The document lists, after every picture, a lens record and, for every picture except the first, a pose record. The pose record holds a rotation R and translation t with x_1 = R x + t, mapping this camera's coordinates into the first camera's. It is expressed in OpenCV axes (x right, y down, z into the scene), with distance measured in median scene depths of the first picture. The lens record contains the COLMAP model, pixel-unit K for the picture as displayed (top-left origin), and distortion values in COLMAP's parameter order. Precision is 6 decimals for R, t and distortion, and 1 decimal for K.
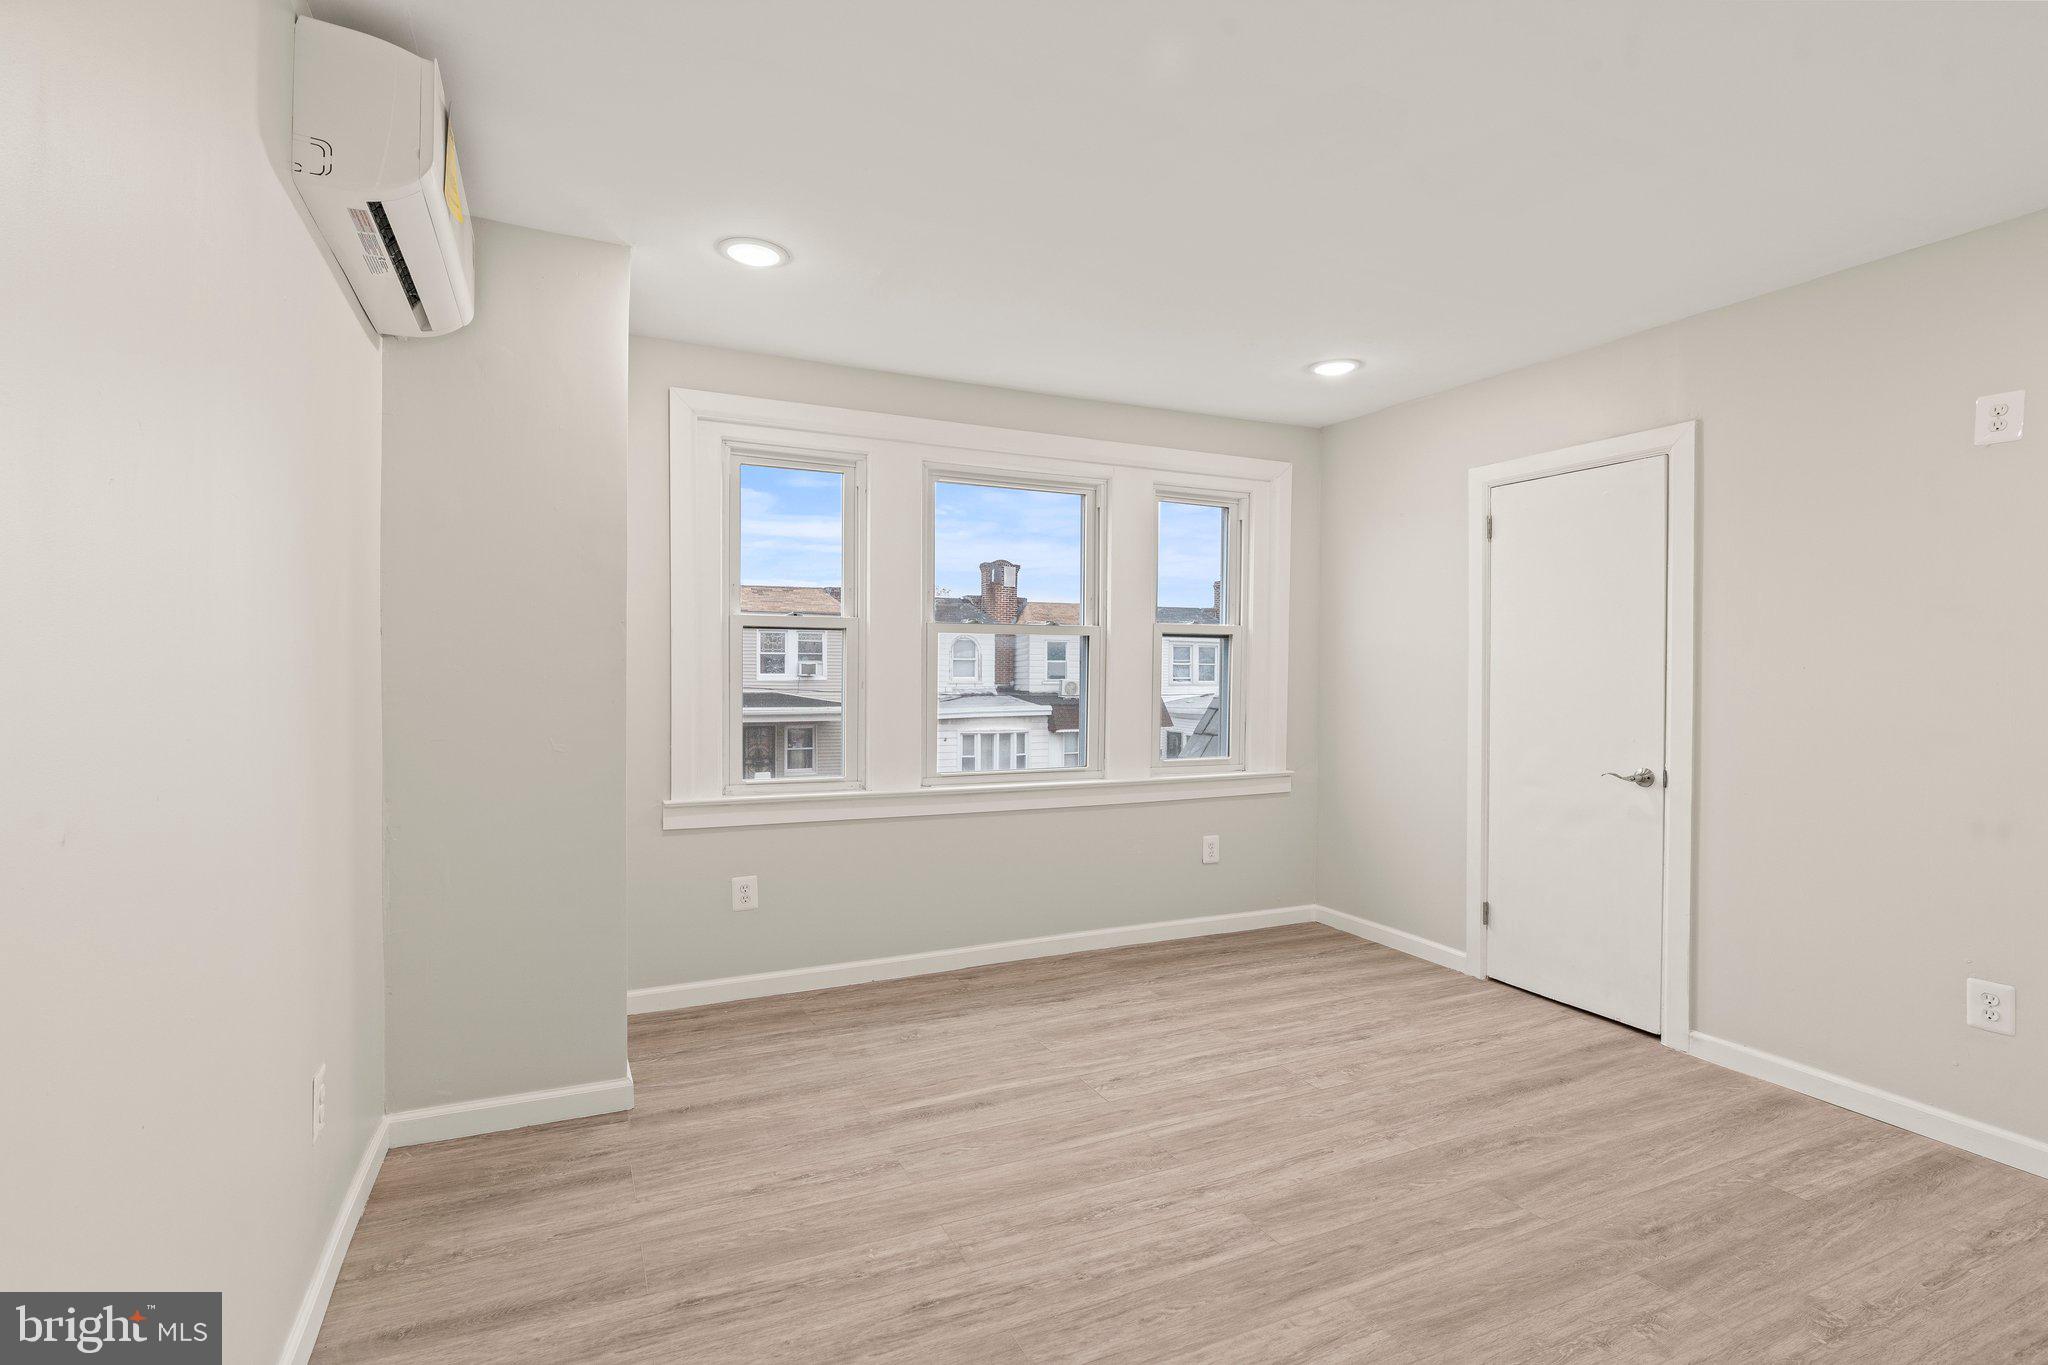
lens RADIAL K [[925.5, 0, 1114.9], [0, 925.5, 686.0], [0, 0, 1]] dist [-0.003271, 0.000282]
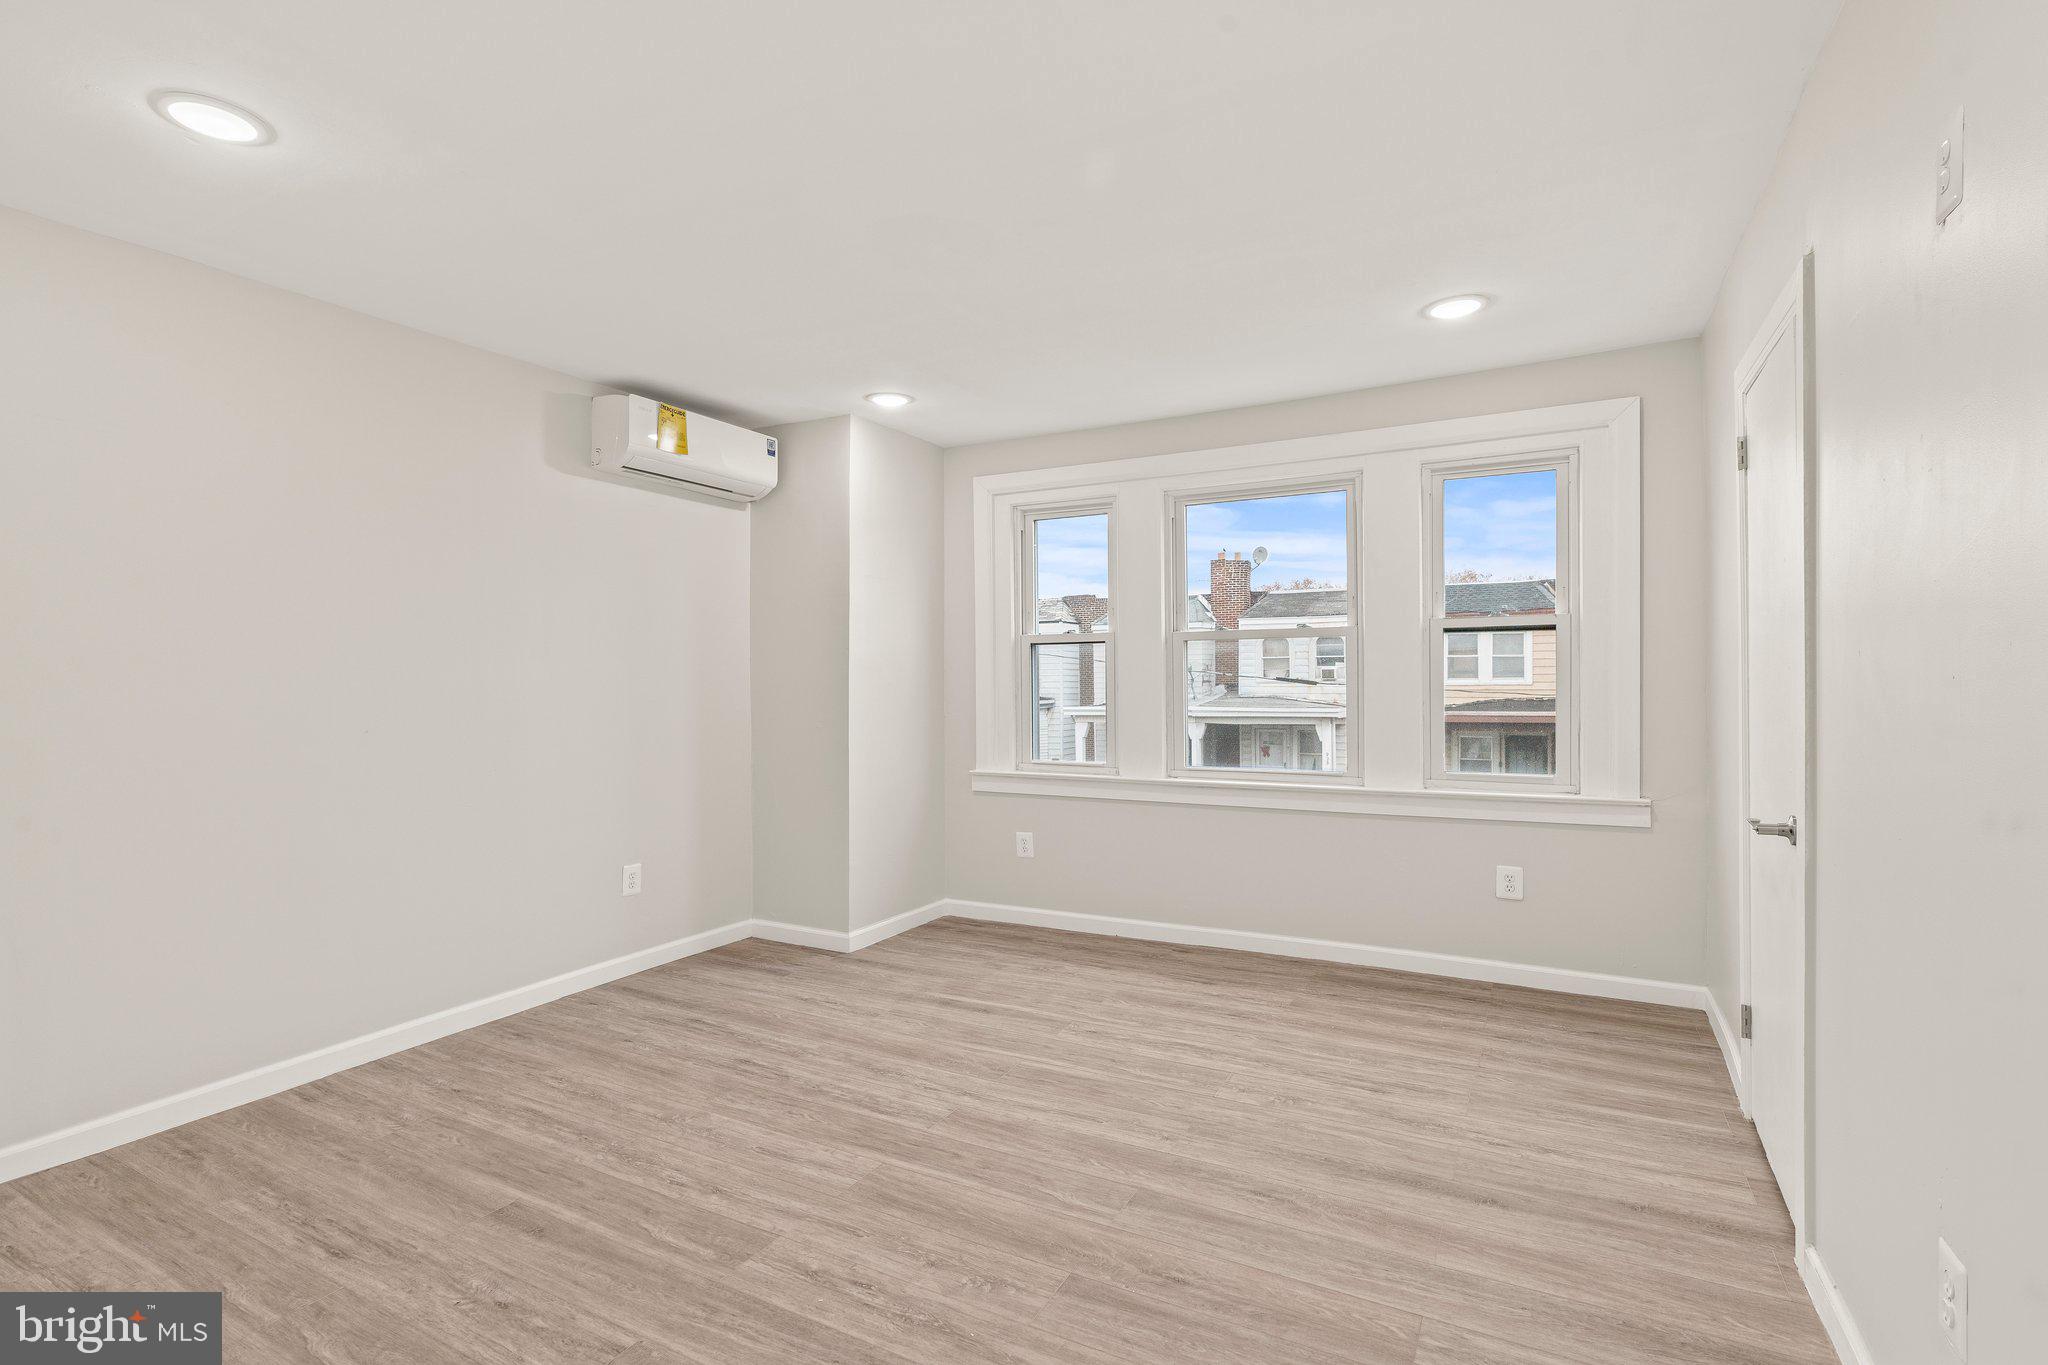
lens RADIAL K [[1047.5, 0, 1146.2], [0, 1047.5, 682.0], [0, 0, 1]] dist [0.000145, 0.000689]
pose [[0.608418, -0.007980, -0.793577, 1.088792], [0.002136, 0.999962, -0.008418, 0.003469], [0.793614, 0.003427, 0.608412, 0.266037]]
